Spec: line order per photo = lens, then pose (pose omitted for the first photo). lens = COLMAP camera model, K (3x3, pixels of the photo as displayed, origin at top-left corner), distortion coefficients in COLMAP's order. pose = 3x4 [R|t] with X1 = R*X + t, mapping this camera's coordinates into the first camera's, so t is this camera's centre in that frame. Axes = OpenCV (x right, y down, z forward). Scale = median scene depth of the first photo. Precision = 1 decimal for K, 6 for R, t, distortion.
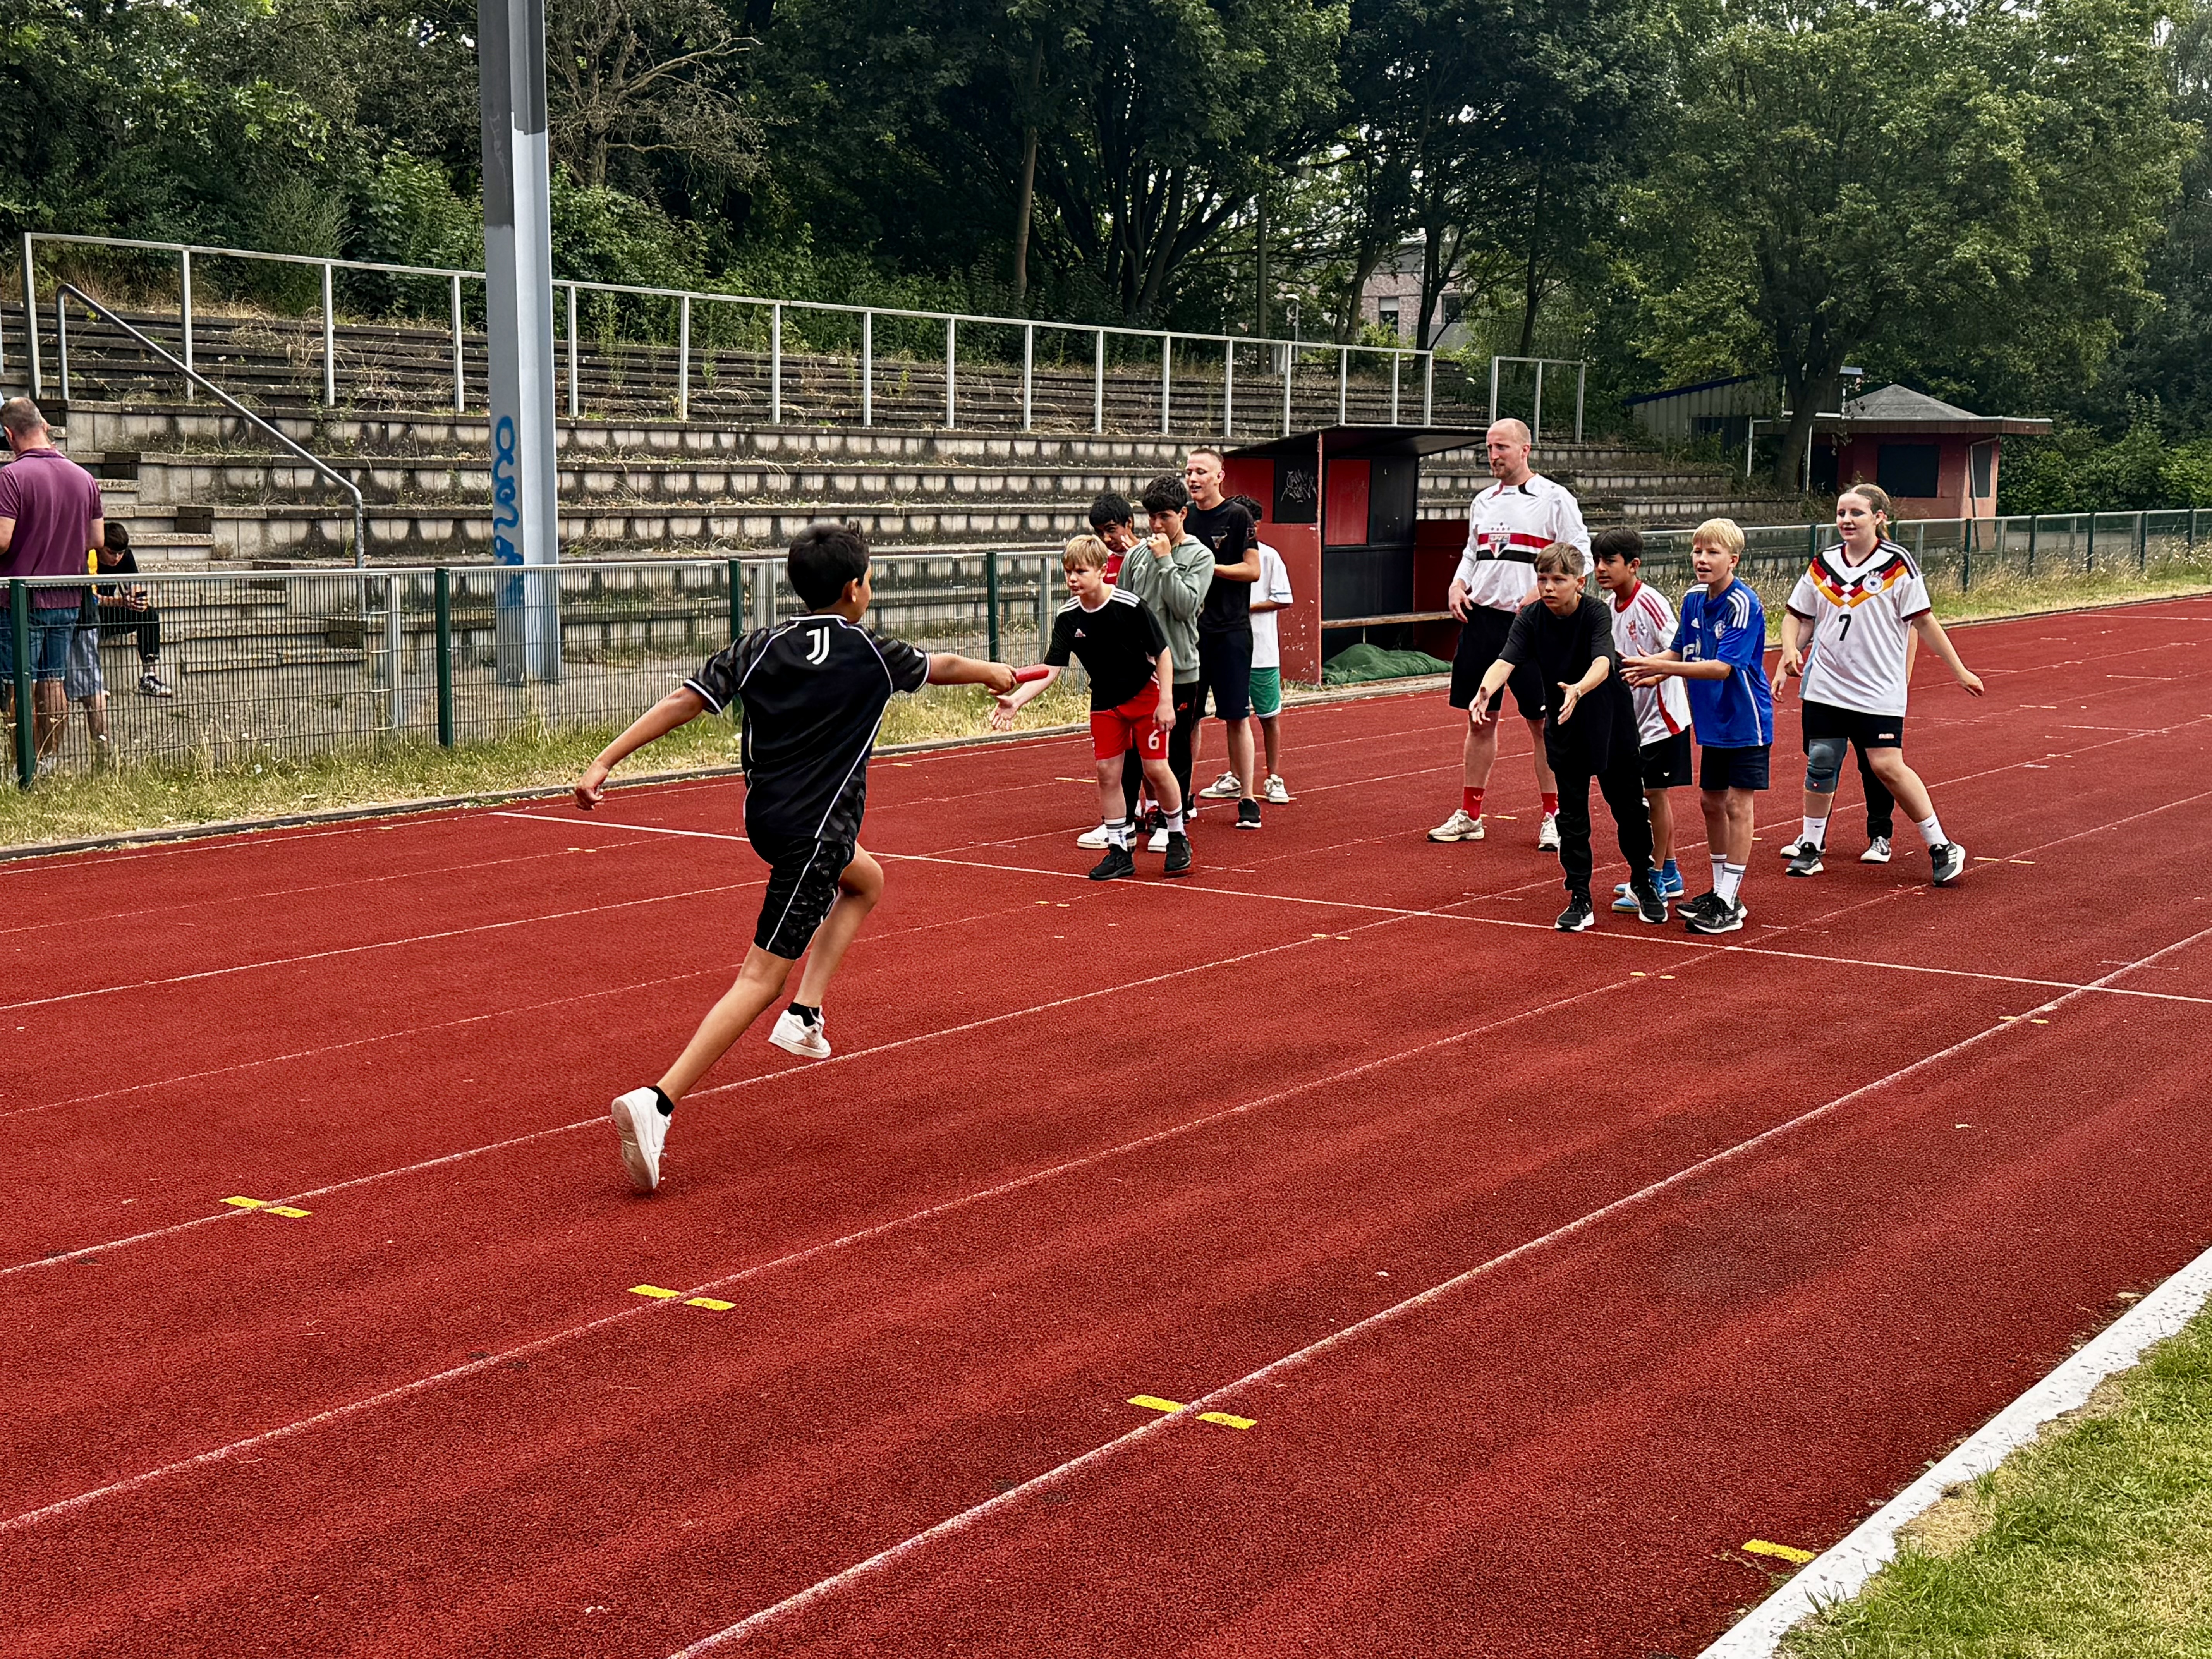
lens RADIAL K [[2997.2, 0, 1106.0], [0, 2997.2, 829.5], [0, 0, 1]] dist [0.190905, -0.400272]
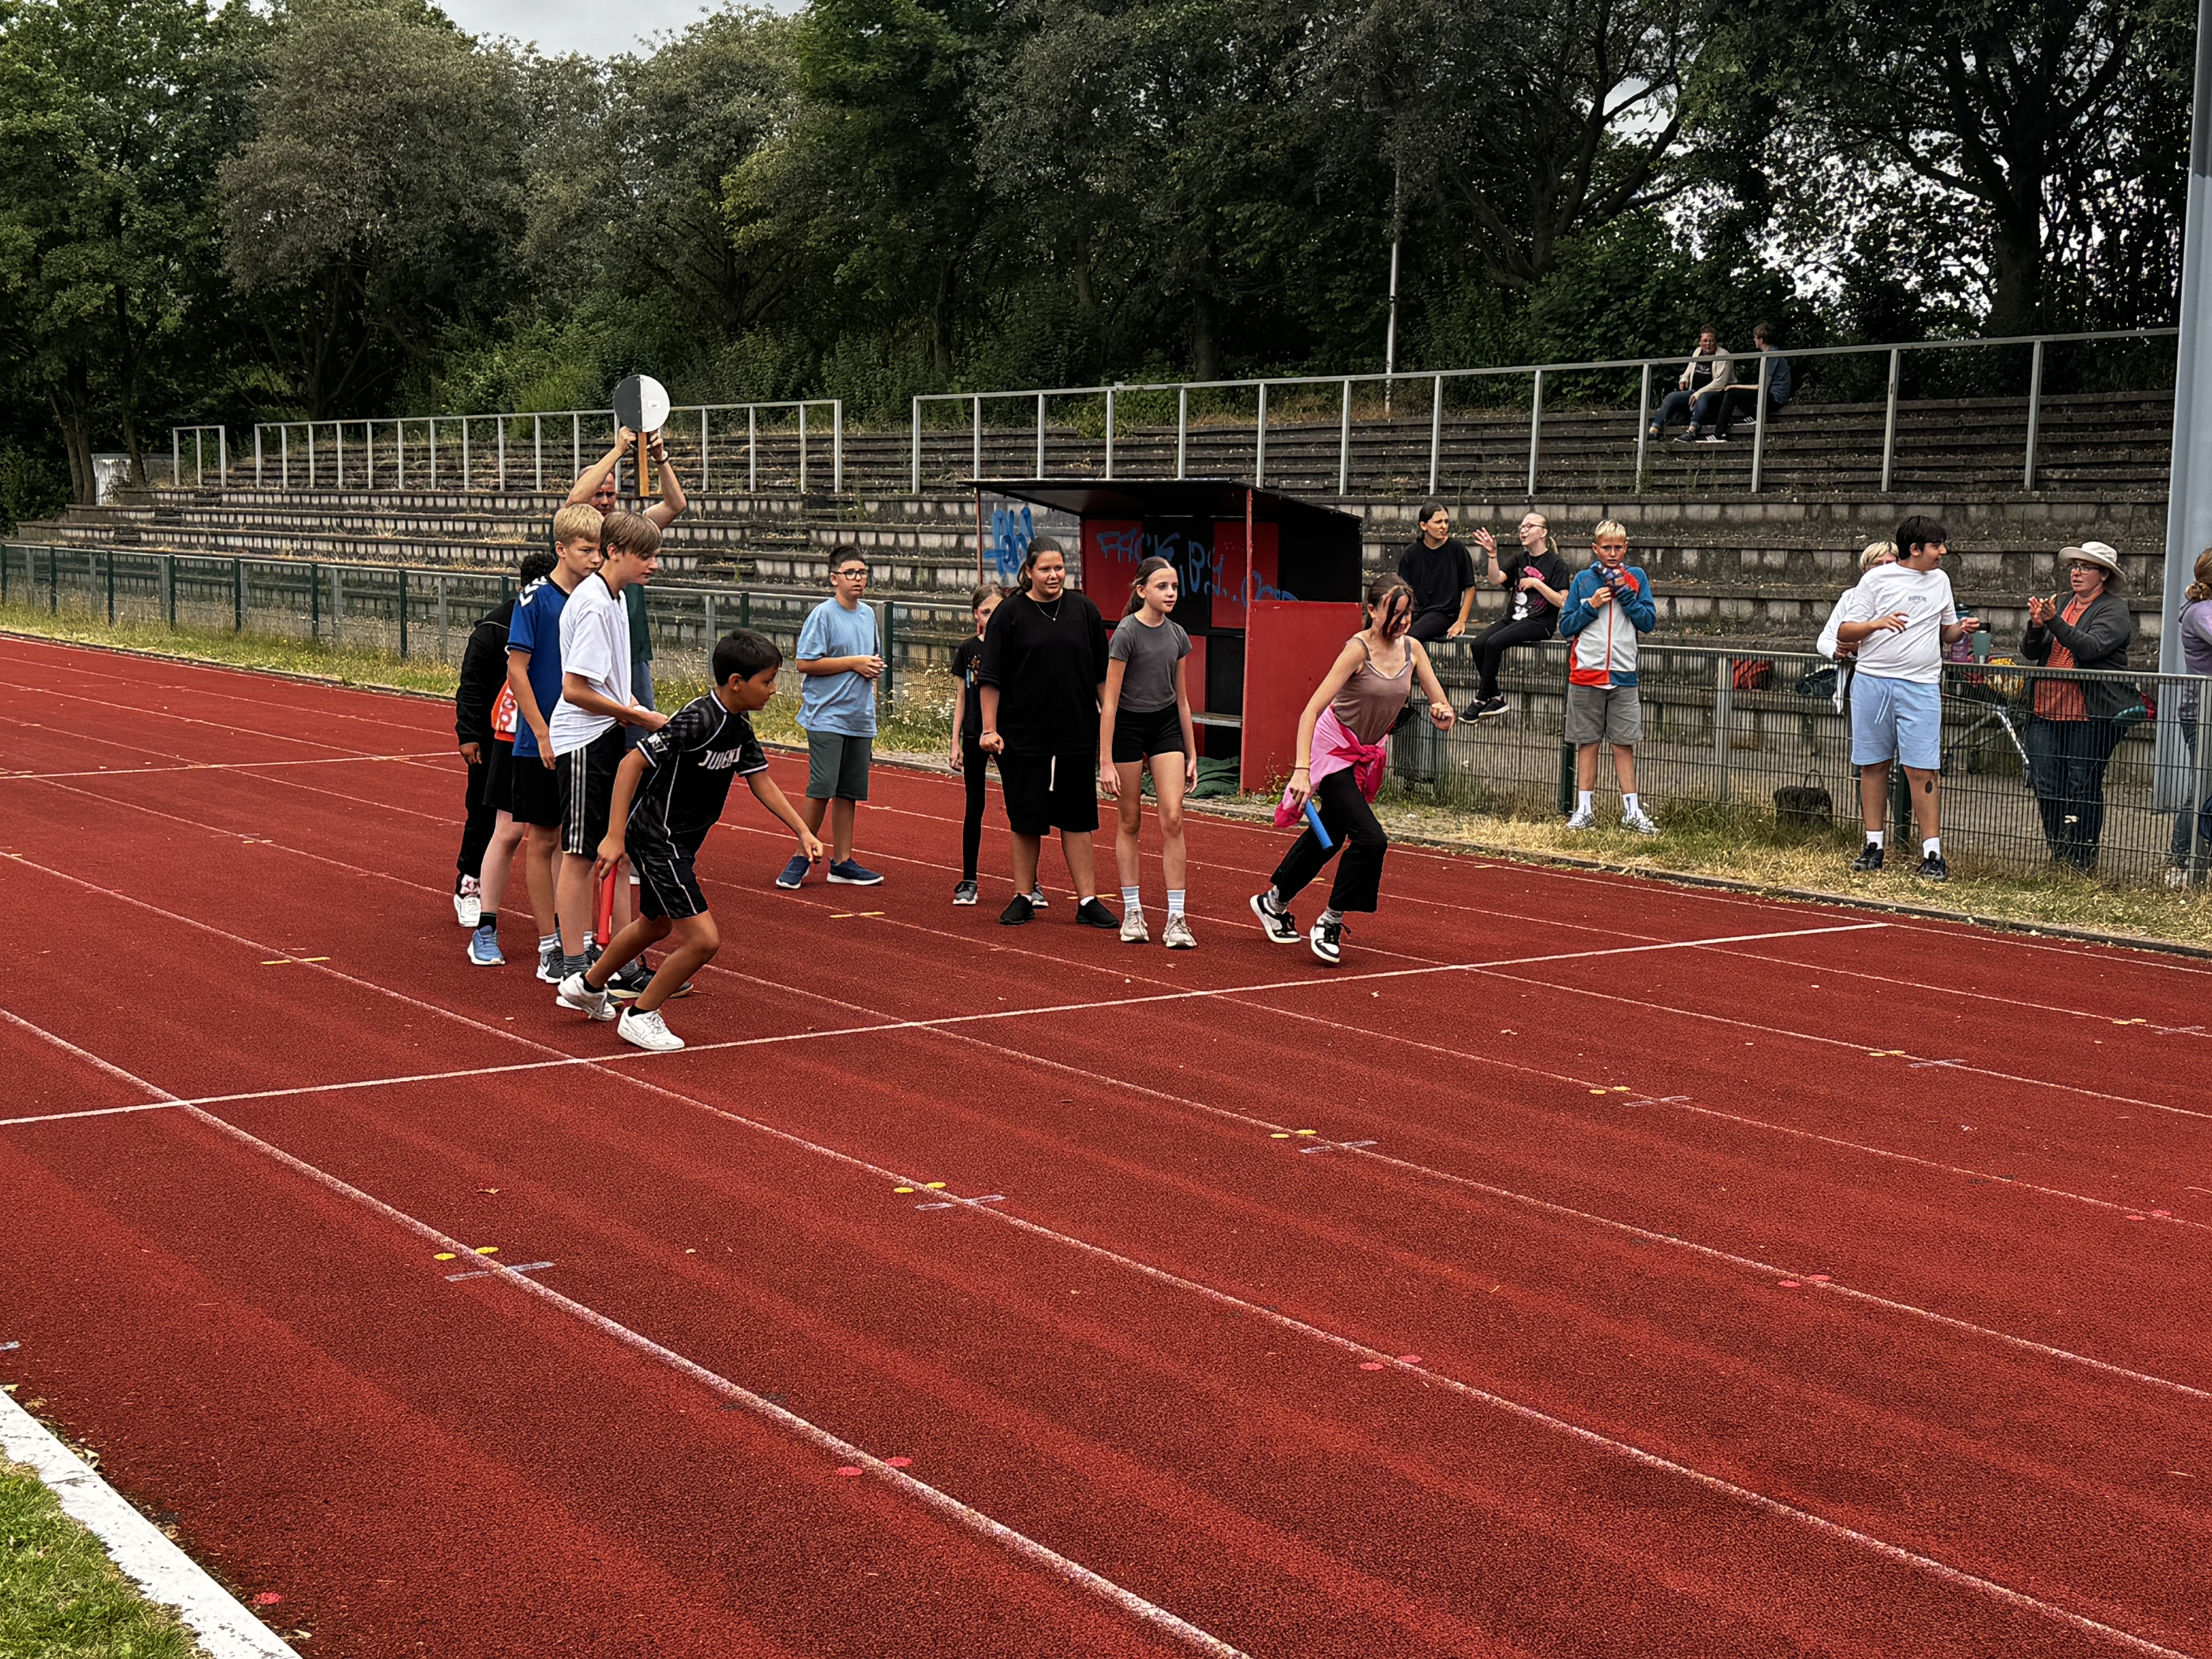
lens RADIAL K [[2997.2, 0, 1106.0], [0, 2997.2, 829.5], [0, 0, 1]] dist [0.190905, -0.400272]
pose [[-0.378110, 0.075331, -0.922691, 1.005204], [-0.132120, 0.982091, 0.134322, -0.173142], [0.916284, 0.172694, -0.361386, 1.526219]]
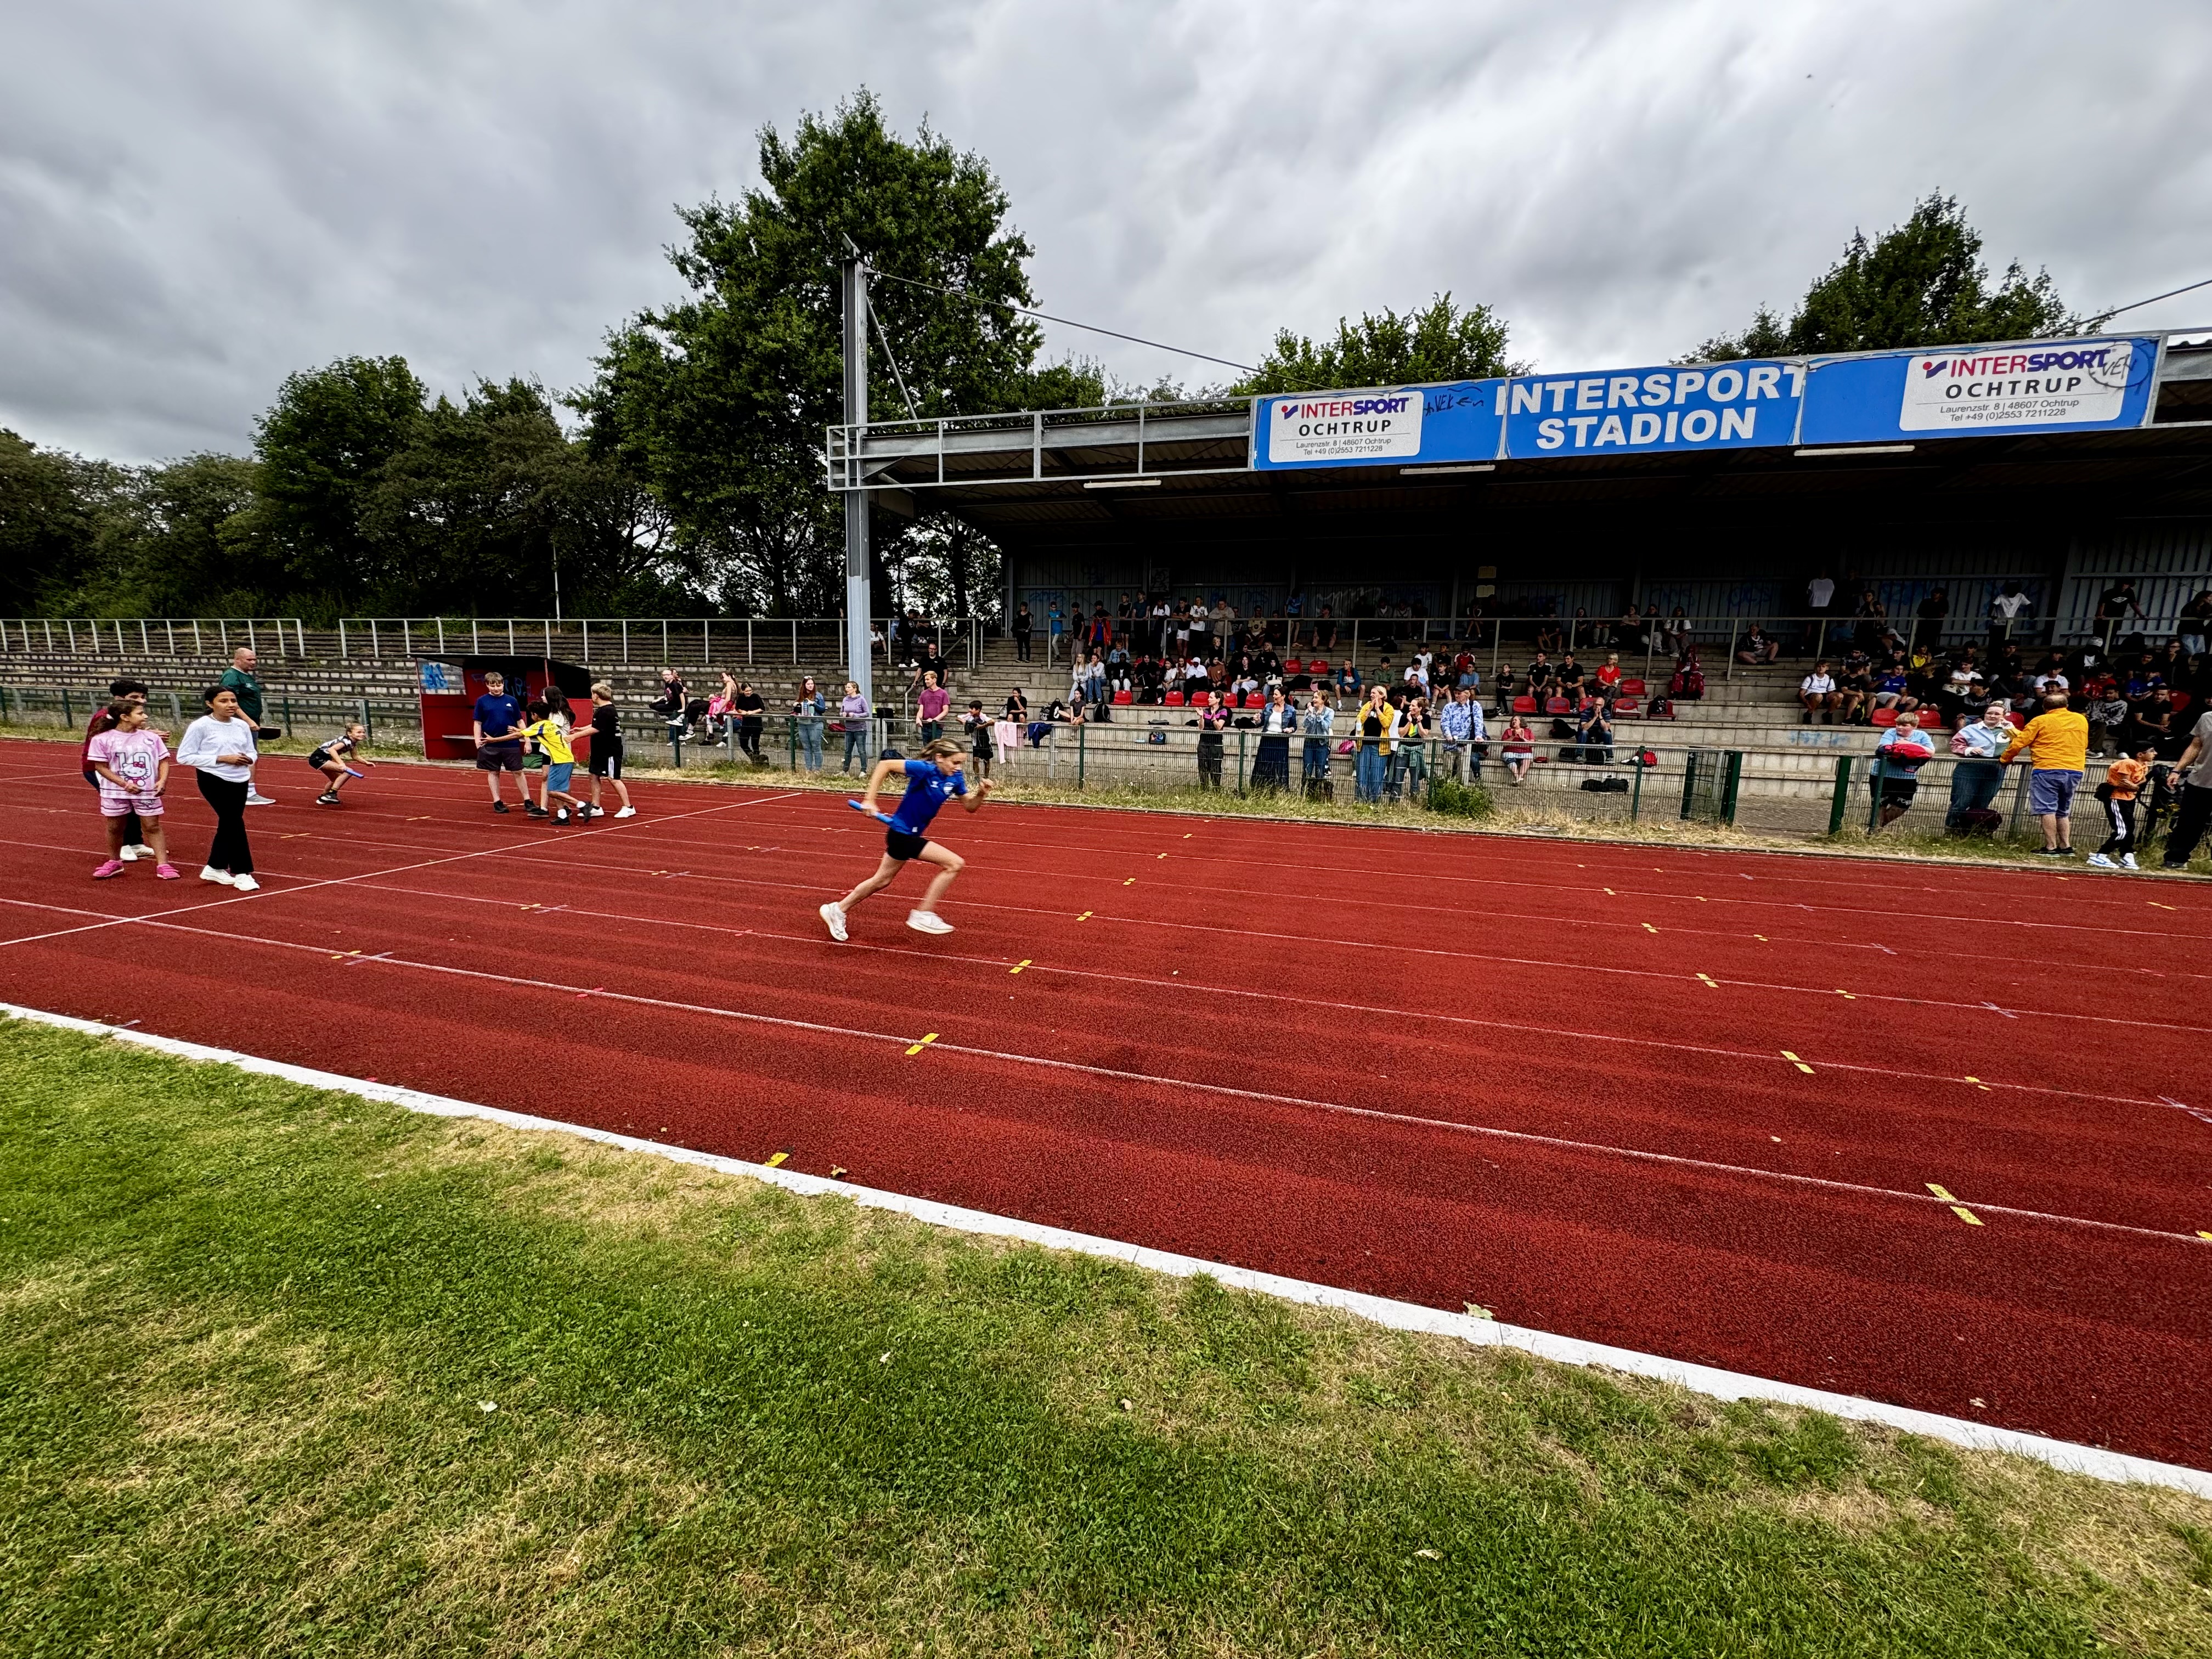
lens RADIAL K [[885.4, 0, 1106.0], [0, 885.4, 829.5], [0, 0, 1]] dist [0.000543, 0.000400]
pose [[0.266404, 0.150046, -0.952111, 1.023991], [-0.133084, 0.984074, 0.117846, -0.168145], [0.954630, 0.095317, 0.282130, 1.483017]]
